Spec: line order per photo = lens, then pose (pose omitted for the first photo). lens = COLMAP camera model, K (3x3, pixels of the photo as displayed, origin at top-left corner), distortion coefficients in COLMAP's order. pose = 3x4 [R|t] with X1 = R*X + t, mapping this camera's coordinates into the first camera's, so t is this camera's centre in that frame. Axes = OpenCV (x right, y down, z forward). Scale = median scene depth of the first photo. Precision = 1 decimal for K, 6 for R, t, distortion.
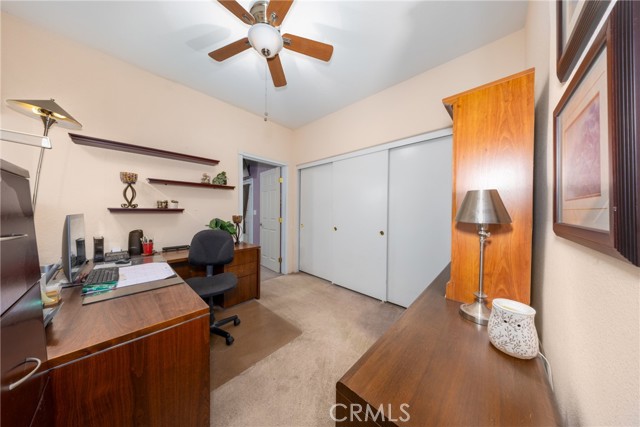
lens RADIAL K [[187.7, 0, 315.1], [0, 187.7, 212.4], [0, 0, 1]] dist [-0.000092, -0.000021]
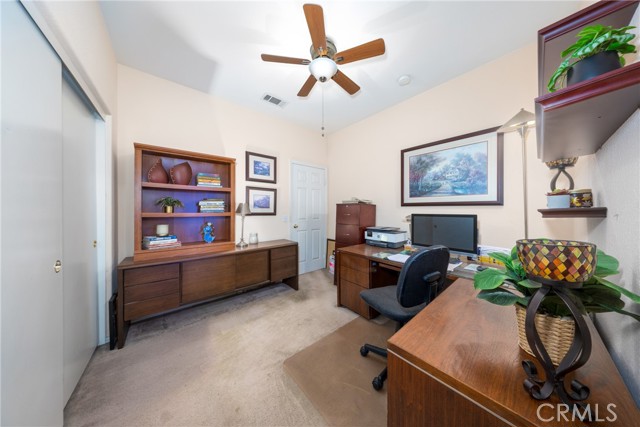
lens RADIAL K [[187.7, 0, 315.1], [0, 187.7, 212.4], [0, 0, 1]] dist [-0.000092, -0.000021]
pose [[-0.991297, -0.005997, 0.131505, -0.323795], [-0.005561, 0.999978, 0.003680, -0.006969], [-0.131524, 0.002917, -0.991309, 1.897485]]
